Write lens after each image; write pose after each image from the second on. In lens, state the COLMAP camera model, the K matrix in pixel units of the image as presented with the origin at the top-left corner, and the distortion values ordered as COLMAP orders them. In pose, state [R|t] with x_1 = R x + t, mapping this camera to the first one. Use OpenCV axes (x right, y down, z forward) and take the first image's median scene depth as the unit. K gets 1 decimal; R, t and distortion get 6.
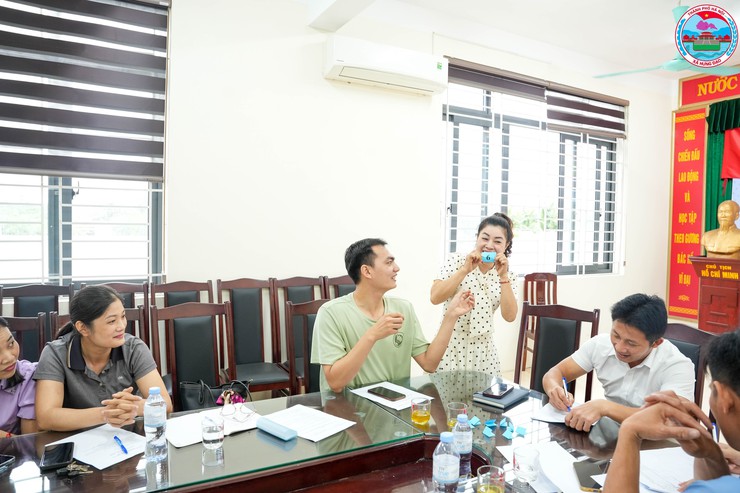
lens RADIAL K [[500.0, 0, 365.8], [0, 500.0, 245.6], [0, 0, 1]] dist [-0.073782, -0.013424]
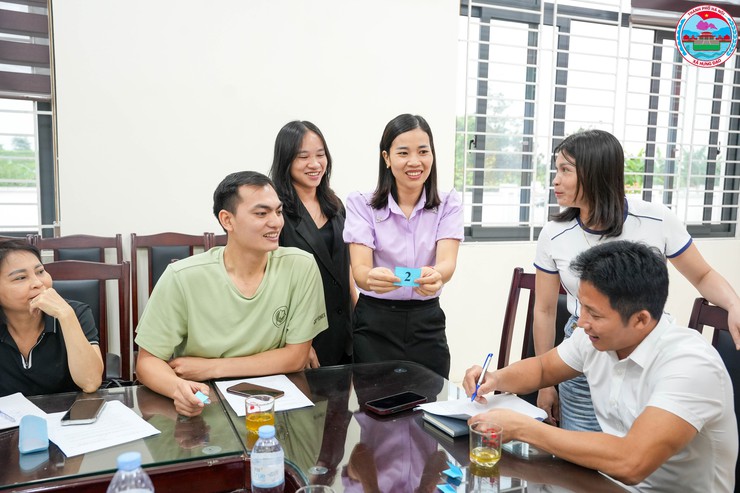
lens RADIAL K [[653.4, 0, 375.0], [0, 653.4, 241.7], [0, 0, 1]] dist [0.009917, -0.000208]
pose [[0.992150, 0.018822, -0.123629, 0.152739], [-0.010576, 0.997695, 0.067022, 0.007725], [0.124605, -0.065189, 0.990063, 0.045134]]
